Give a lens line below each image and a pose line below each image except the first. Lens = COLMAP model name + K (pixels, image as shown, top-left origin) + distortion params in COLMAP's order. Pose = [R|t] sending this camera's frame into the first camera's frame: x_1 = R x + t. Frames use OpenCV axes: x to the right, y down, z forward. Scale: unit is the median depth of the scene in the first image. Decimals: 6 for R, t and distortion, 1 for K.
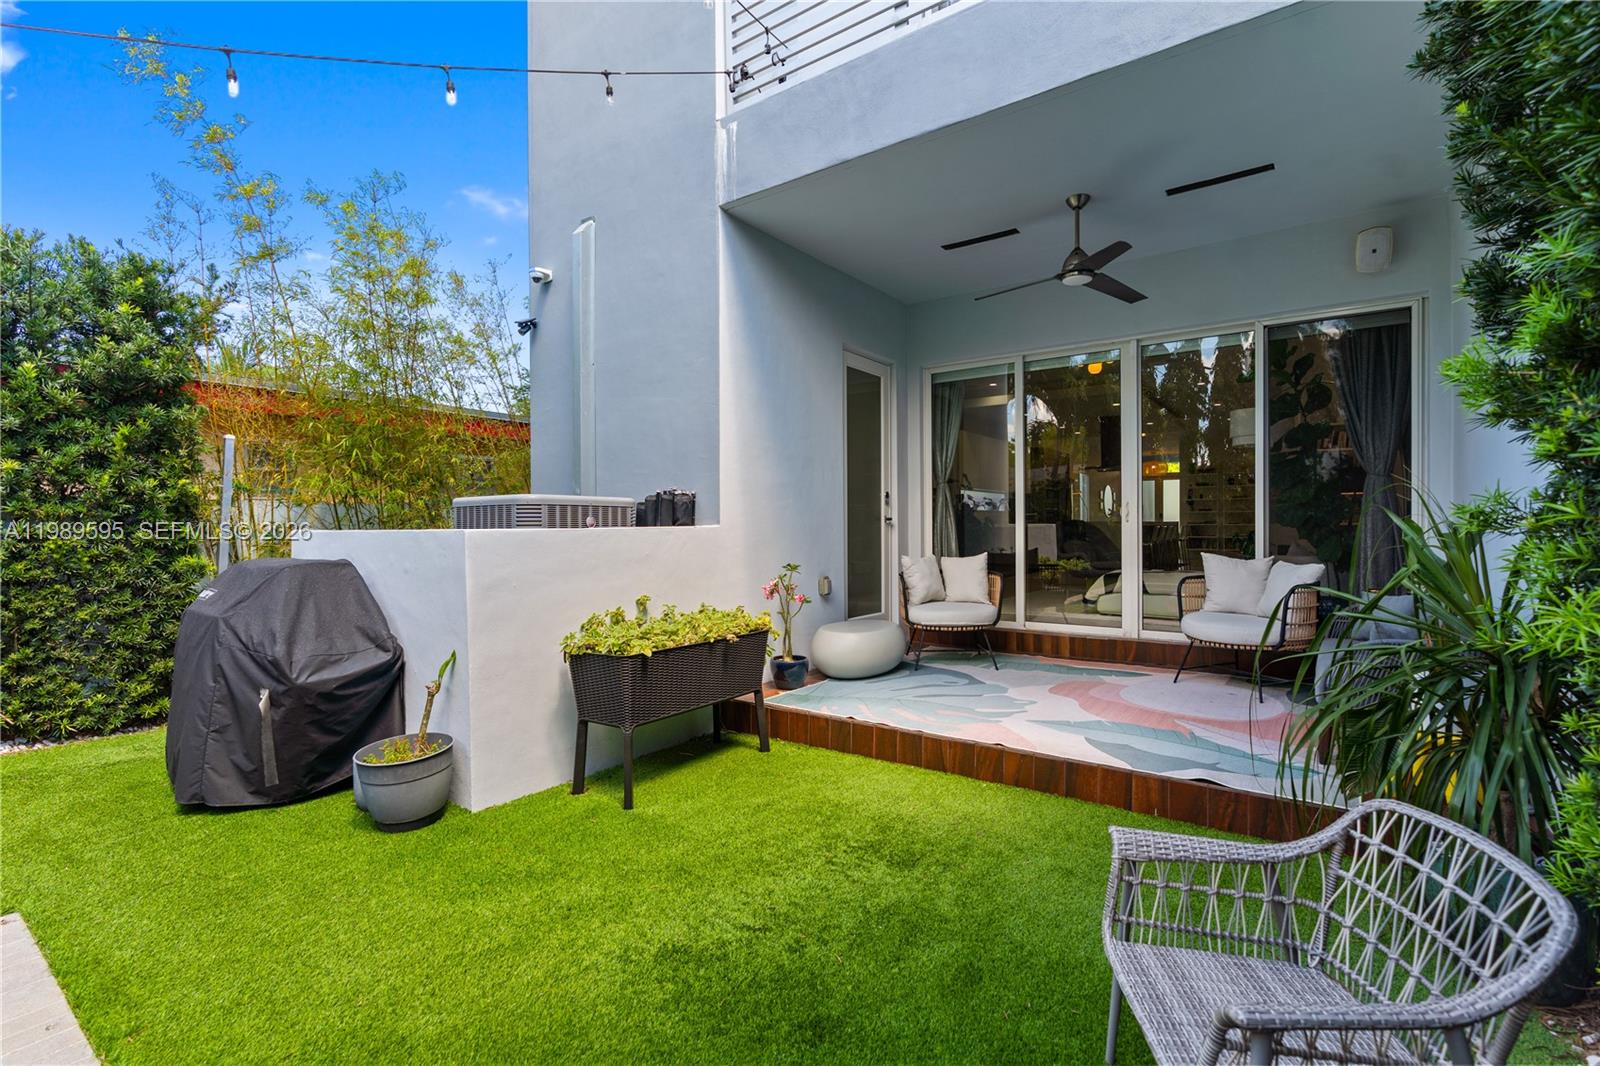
lens RADIAL K [[748.5, 0, 806.2], [0, 748.5, 536.0], [0, 0, 1]] dist [-0.008270, 0.002054]
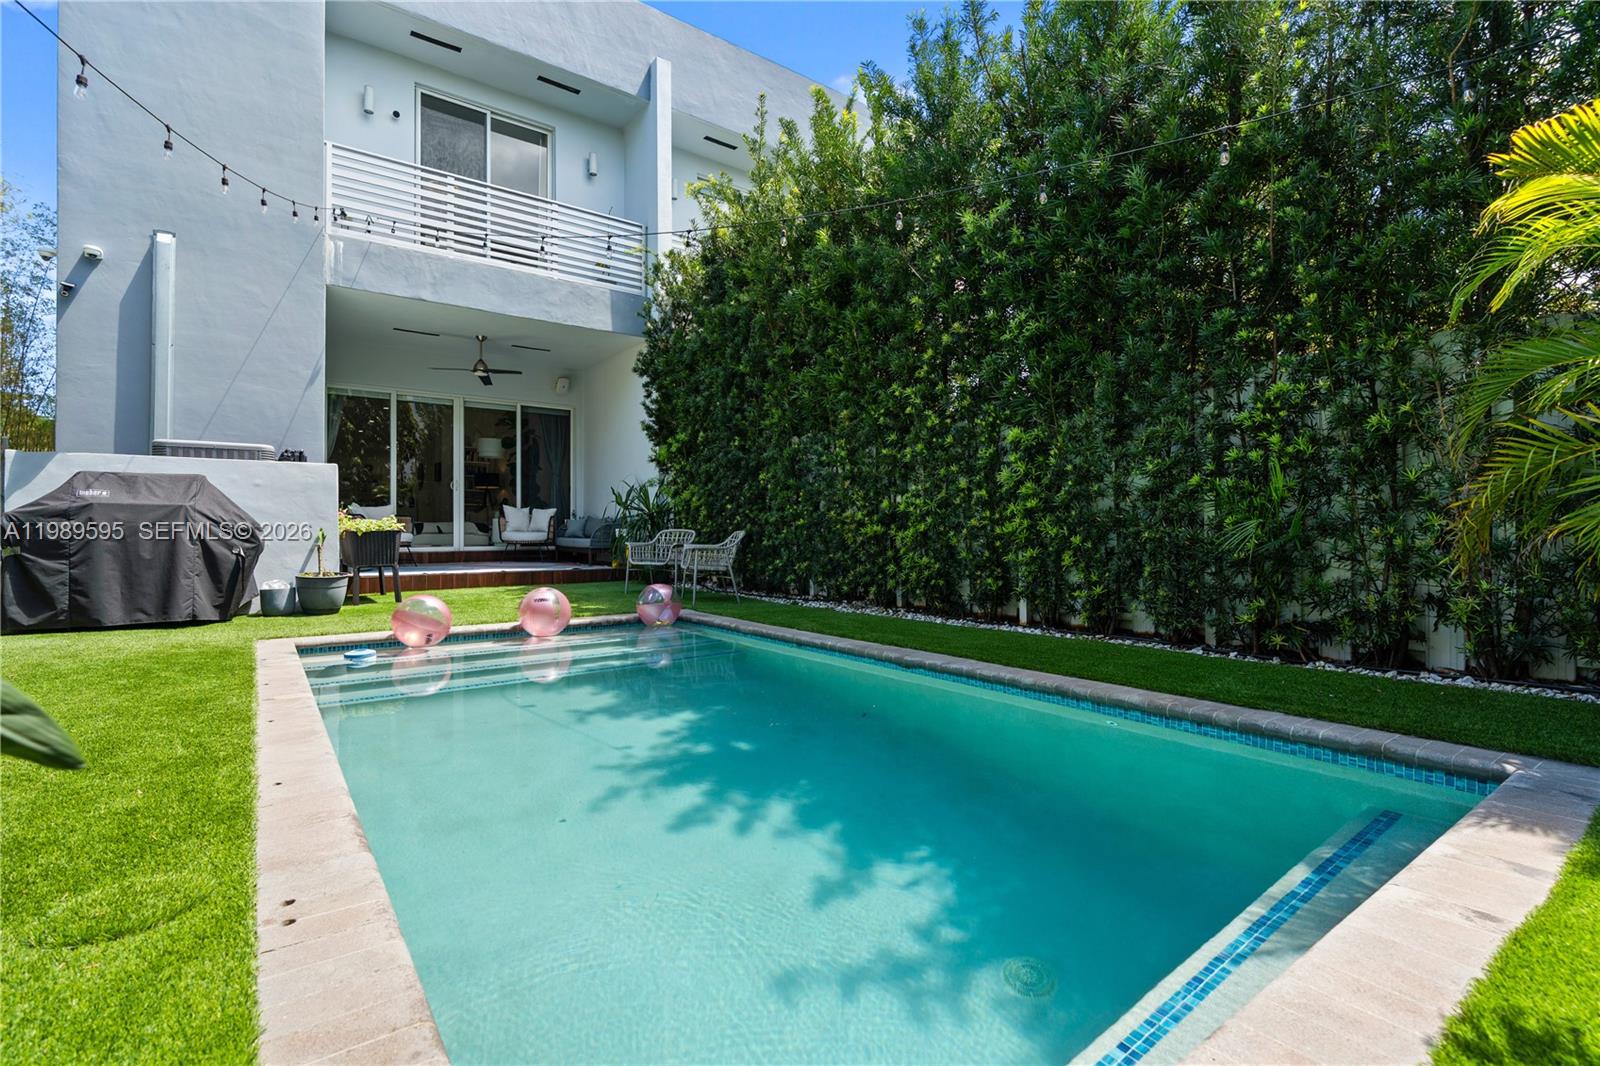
lens RADIAL K [[748.5, 0, 806.2], [0, 748.5, 536.0], [0, 0, 1]] dist [-0.008270, 0.002054]
pose [[0.305176, 0.006598, 0.952273, -1.394302], [-0.002538, 0.999978, -0.006115, 0.134100], [-0.952293, -0.000551, 0.305186, -0.548892]]
